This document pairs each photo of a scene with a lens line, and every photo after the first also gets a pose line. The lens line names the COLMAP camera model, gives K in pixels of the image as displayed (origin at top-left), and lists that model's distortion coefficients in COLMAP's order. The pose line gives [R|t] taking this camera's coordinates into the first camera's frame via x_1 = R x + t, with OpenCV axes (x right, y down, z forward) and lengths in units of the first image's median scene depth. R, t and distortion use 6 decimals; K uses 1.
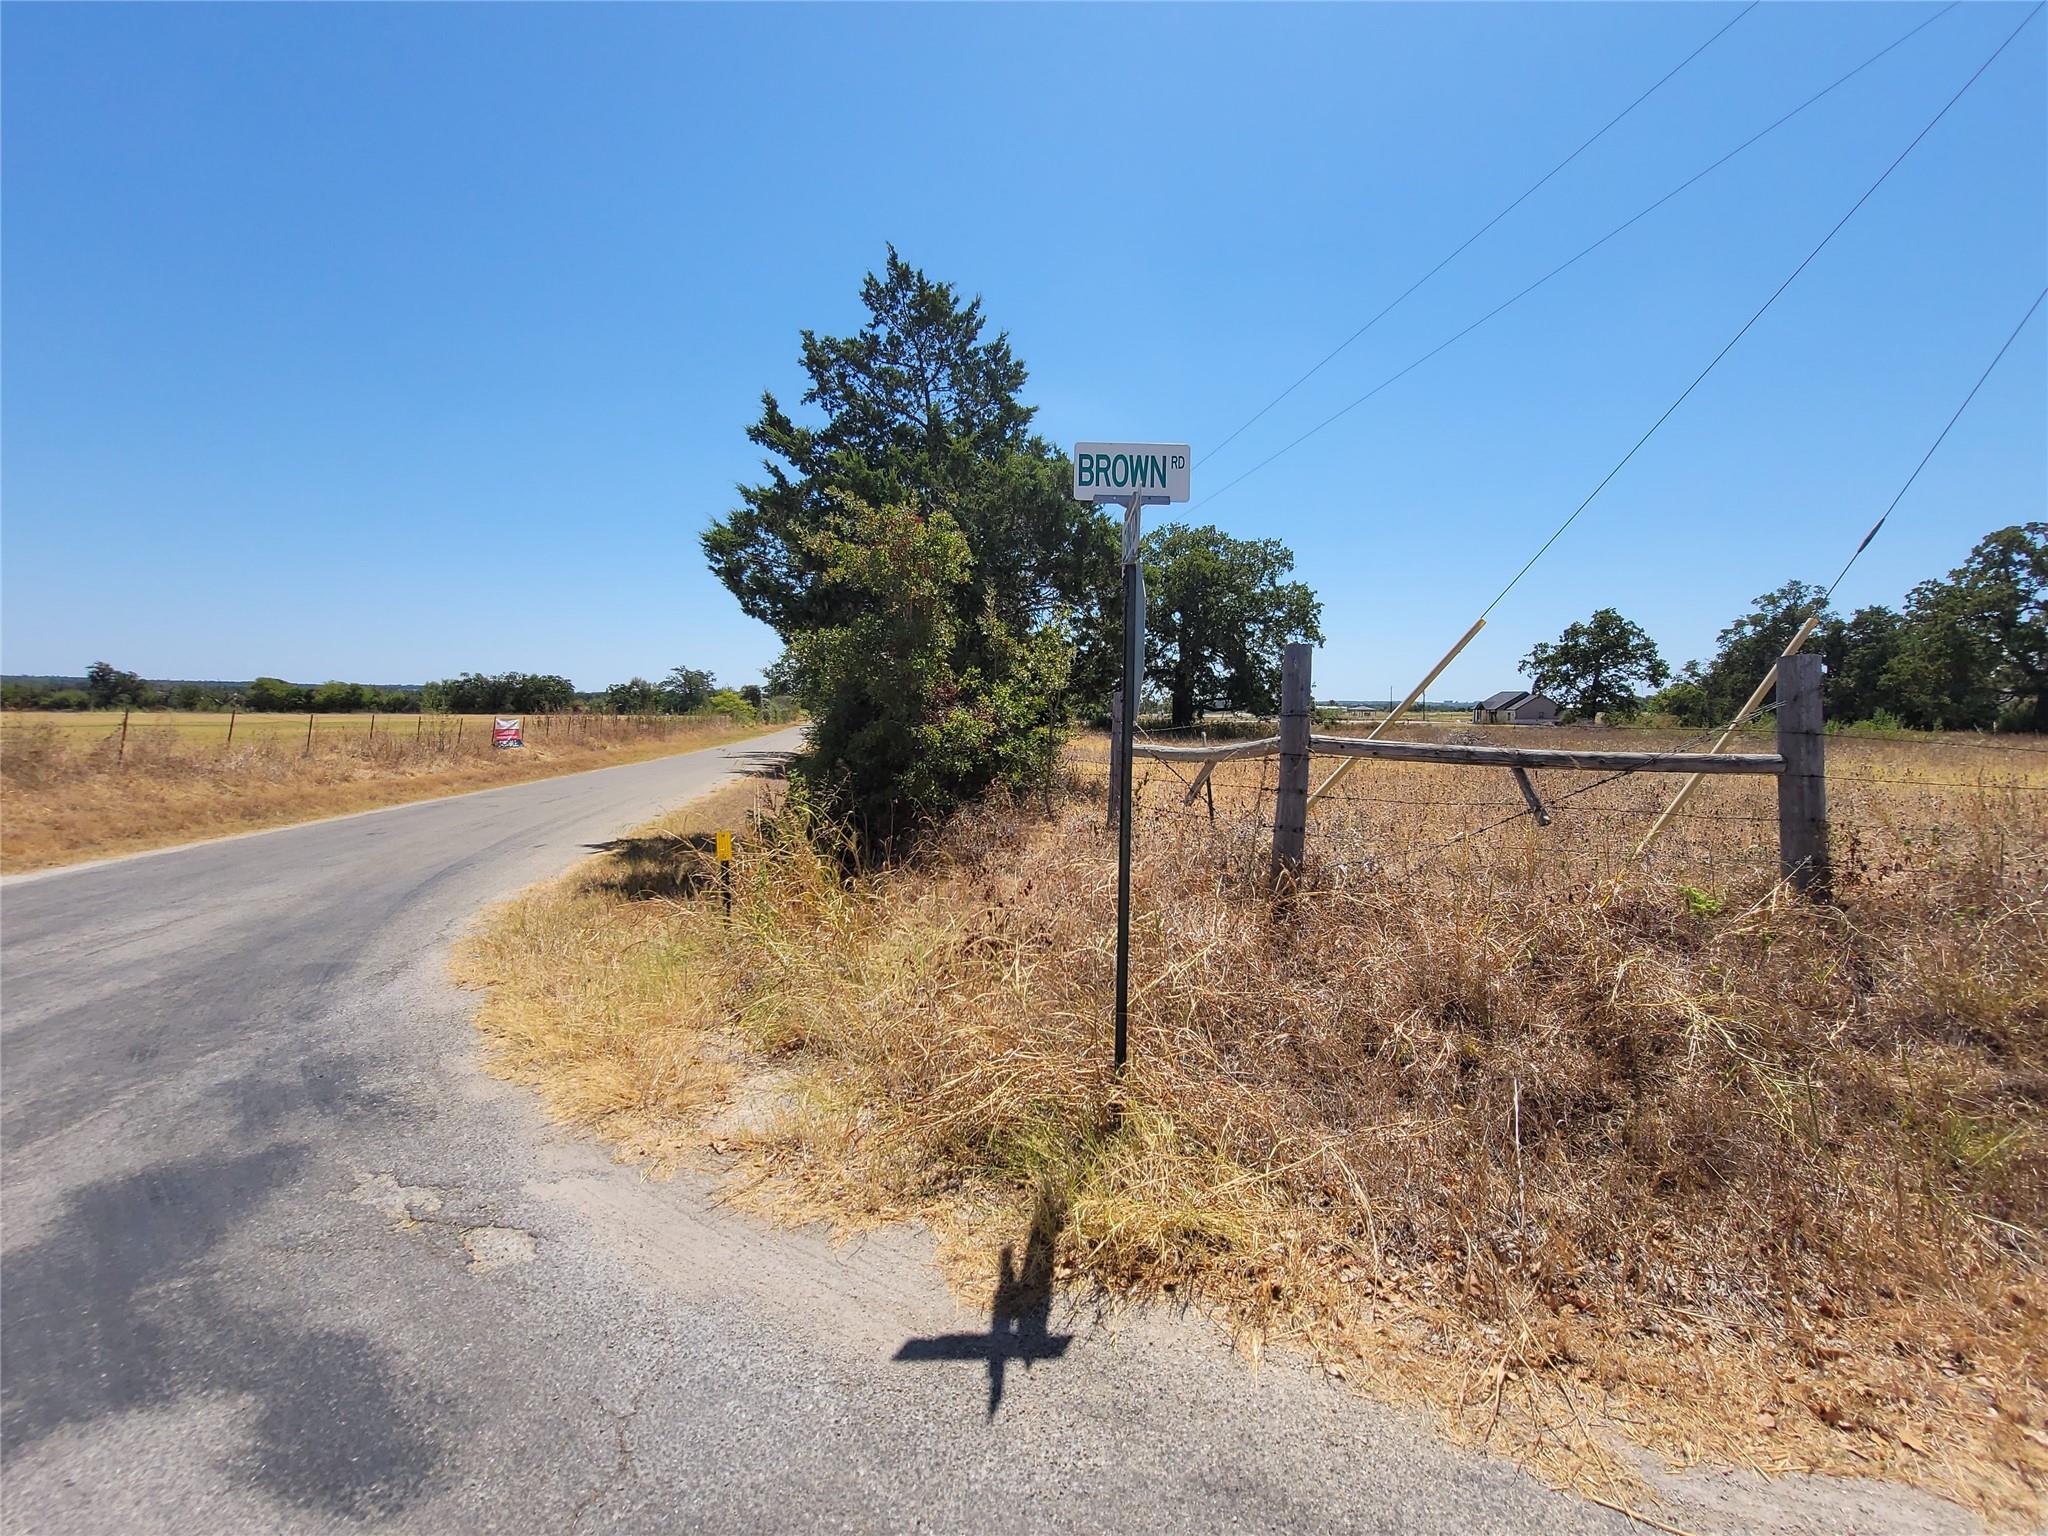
lens RADIAL K [[838.8, 0, 1039.4], [0, 838.8, 755.7], [0, 0, 1]] dist [-0.001930, 0.000275]
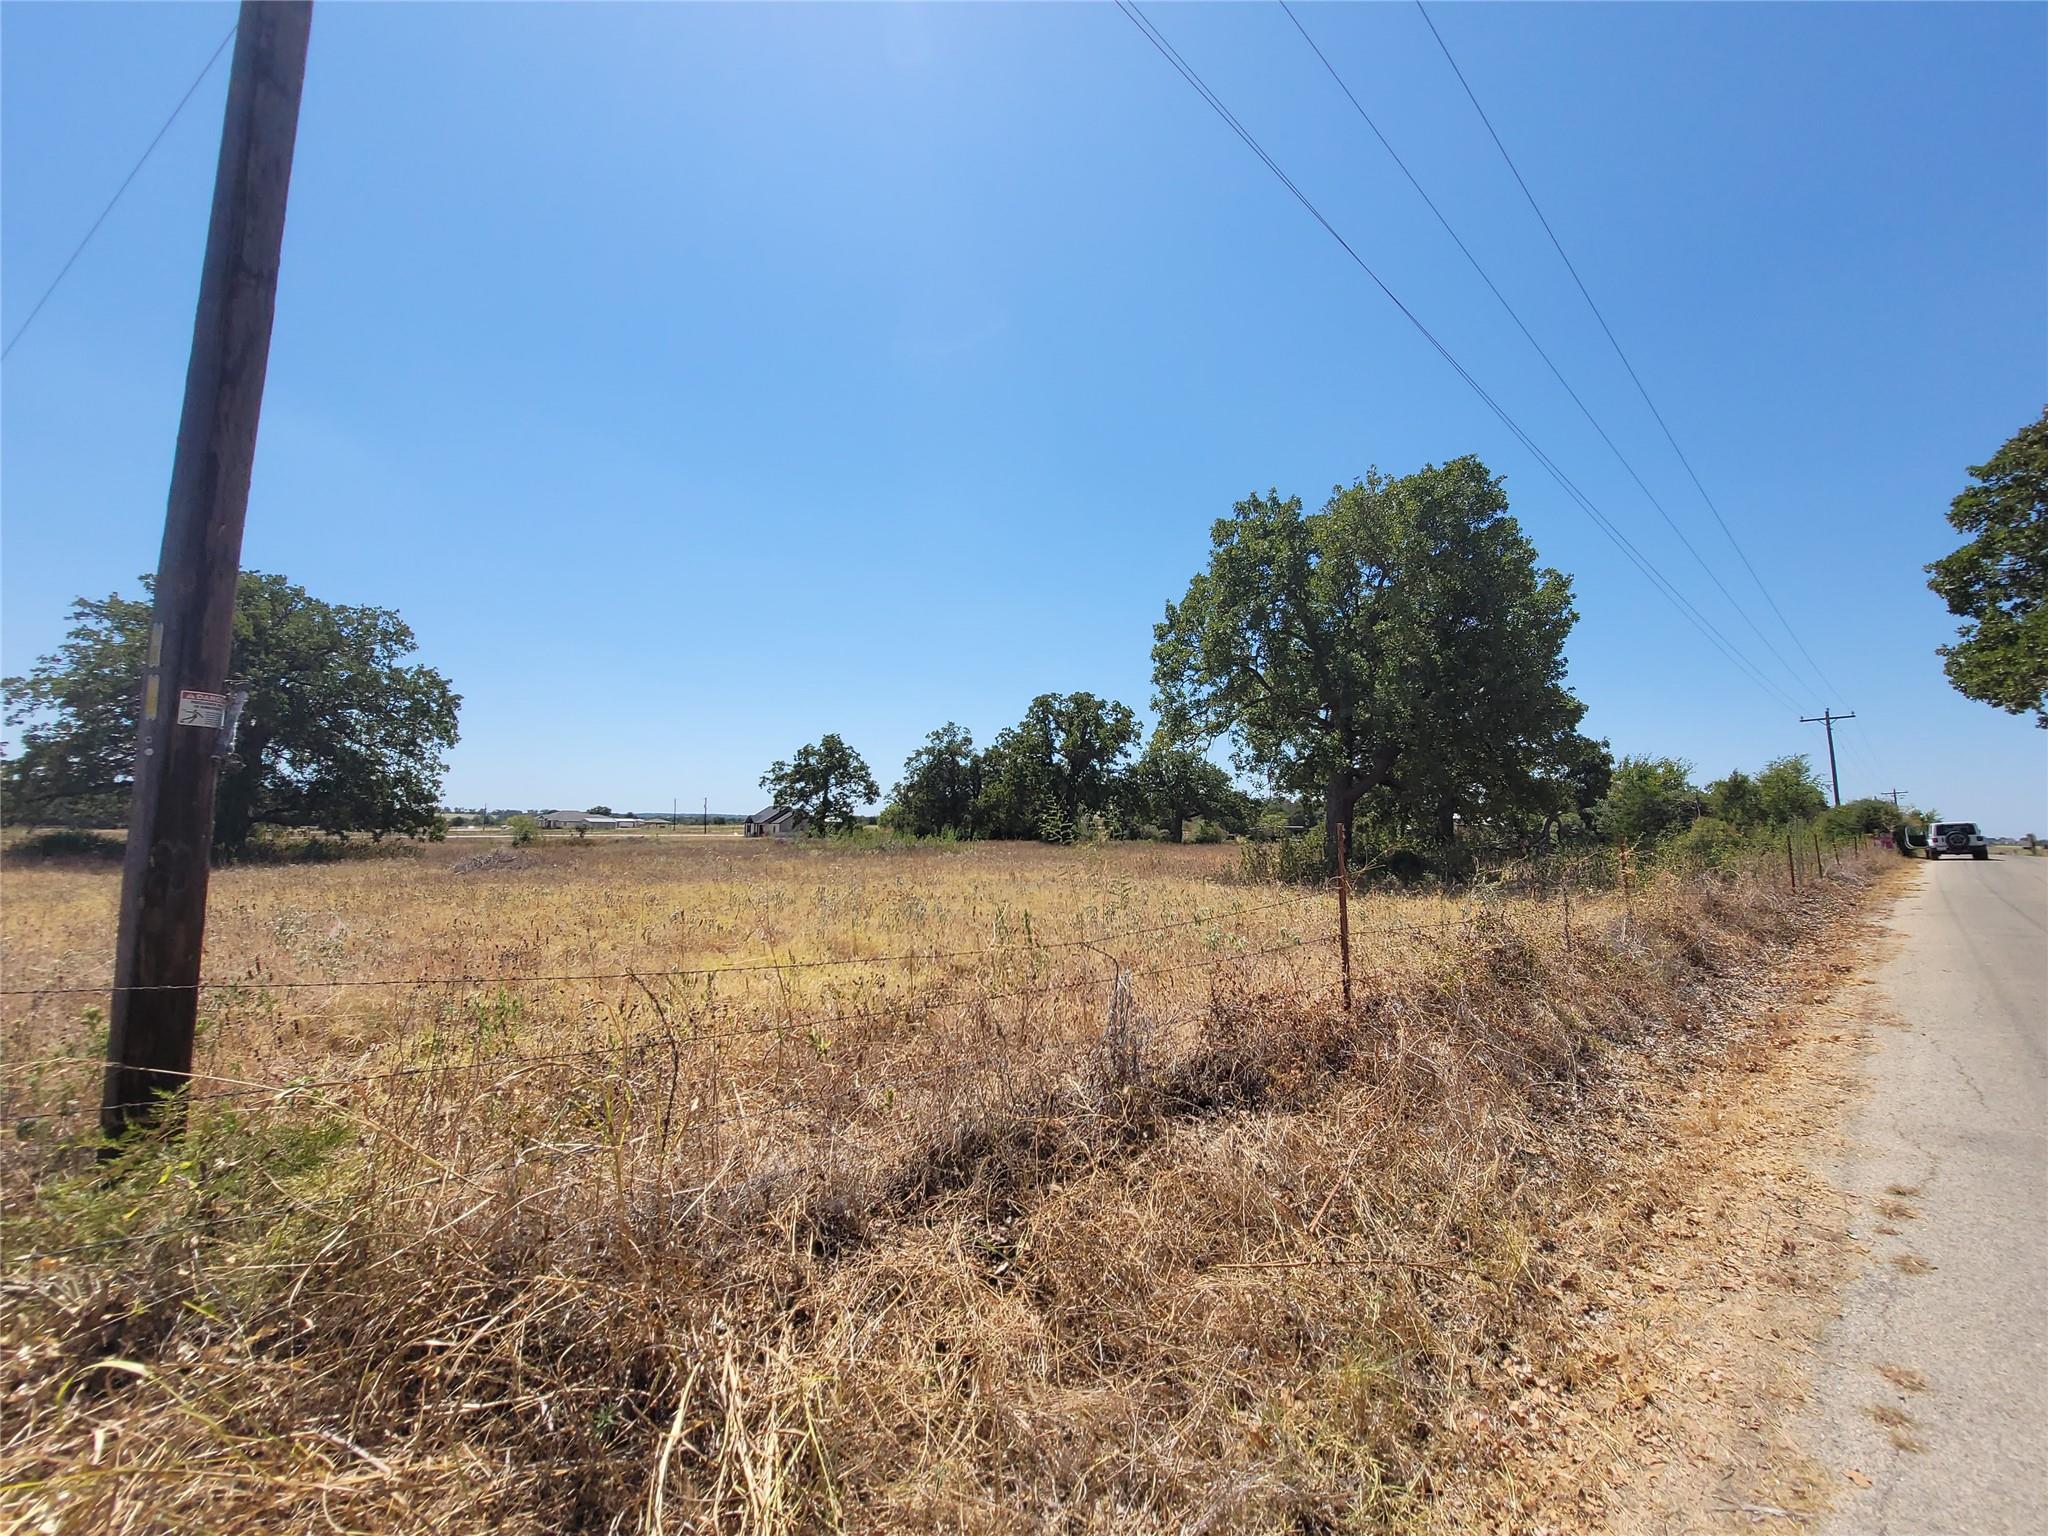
lens RADIAL K [[838.8, 0, 1041.8], [0, 838.8, 759.9], [0, 0, 1]] dist [-0.001930, 0.000275]
pose [[0.717684, 0.055803, 0.694129, 0.098693], [0.034969, 0.992639, -0.115956, 0.000060], [-0.695490, 0.107493, 0.710450, 0.005272]]
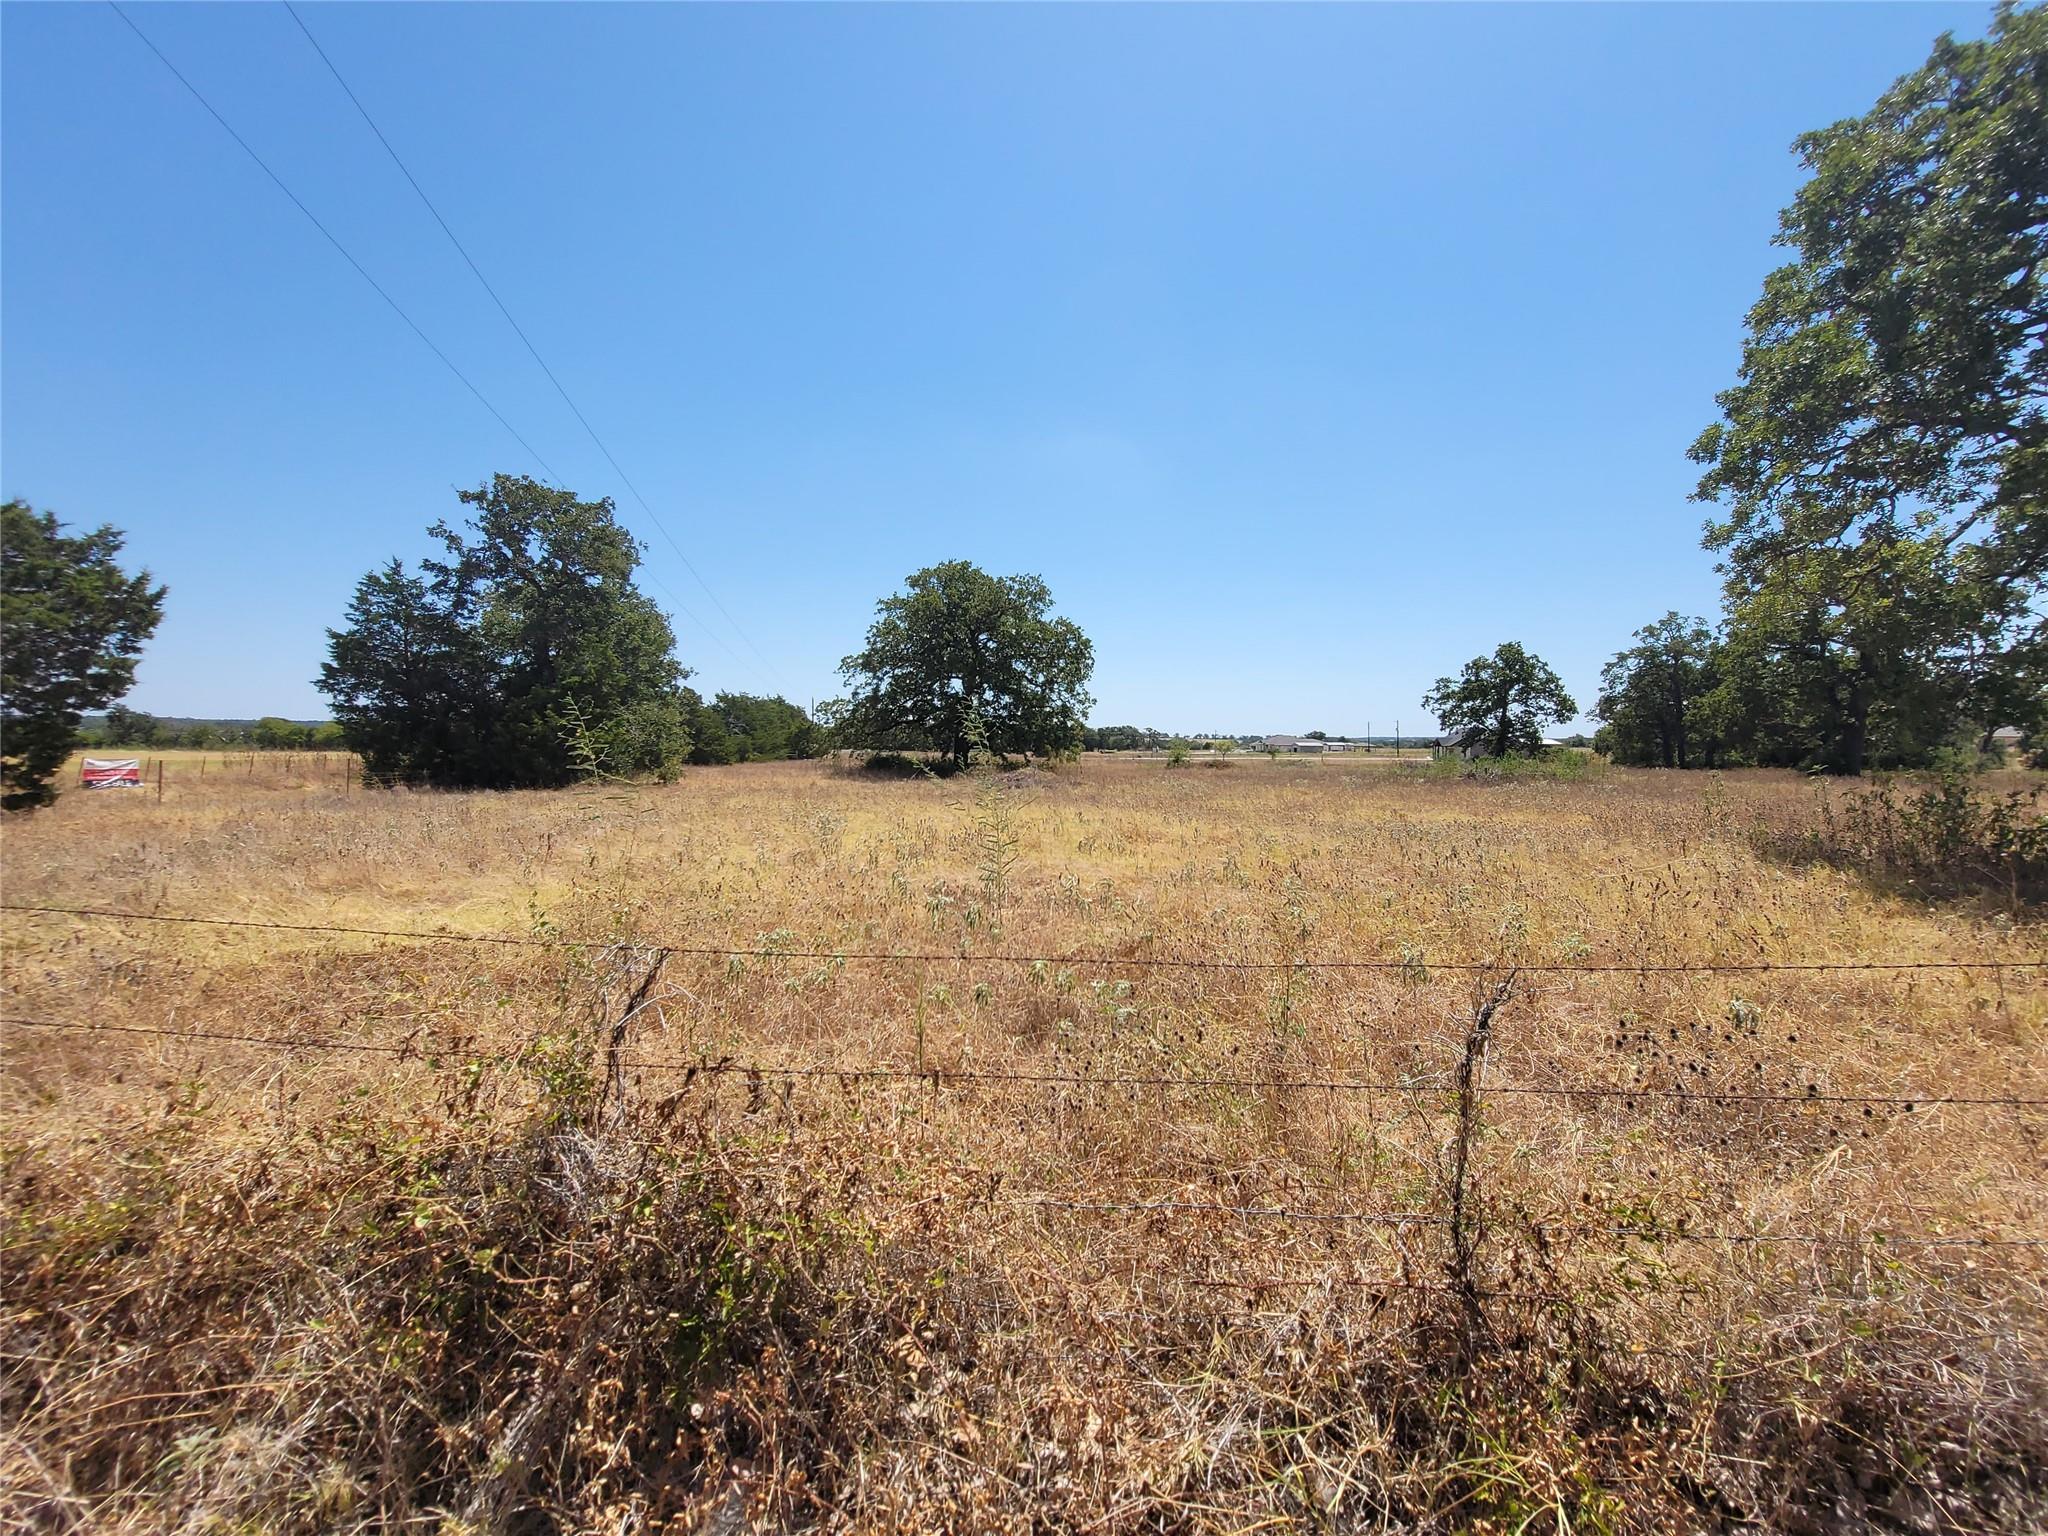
lens RADIAL K [[838.8, 0, 1037.4], [0, 838.8, 764.8], [0, 0, 1]] dist [-0.001930, 0.000275]
pose [[0.998623, 0.000589, -0.052465, 0.184014], [-0.002400, 0.999403, -0.034478, 0.000923], [0.052413, 0.034557, 0.998027, 0.007662]]
